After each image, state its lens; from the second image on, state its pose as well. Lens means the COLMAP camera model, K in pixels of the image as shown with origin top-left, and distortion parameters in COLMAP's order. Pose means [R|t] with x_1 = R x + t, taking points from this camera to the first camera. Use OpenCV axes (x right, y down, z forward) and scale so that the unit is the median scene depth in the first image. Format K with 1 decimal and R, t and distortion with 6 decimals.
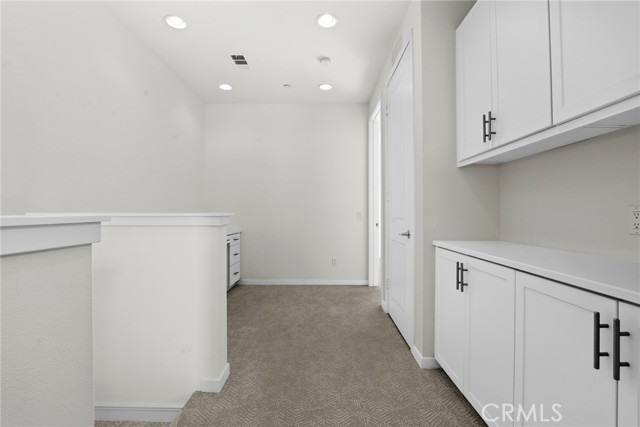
lens RADIAL K [[300.3, 0, 319.9], [0, 300.3, 214.1], [0, 0, 1]] dist [-0.003477, 0.000135]
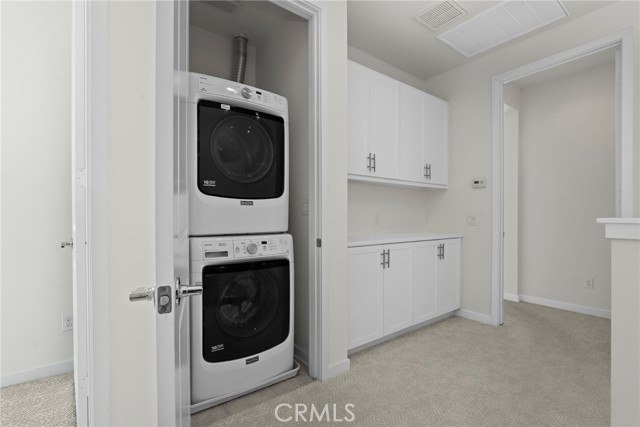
lens RADIAL K [[300.3, 0, 320.2], [0, 300.3, 215.1], [0, 0, 1]] dist [-0.003477, 0.000135]
pose [[-0.619603, 0.004395, 0.784903, -0.462161], [0.002715, 0.999990, -0.003457, -0.005593], [-0.784910, -0.000011, -0.619609, 1.969763]]
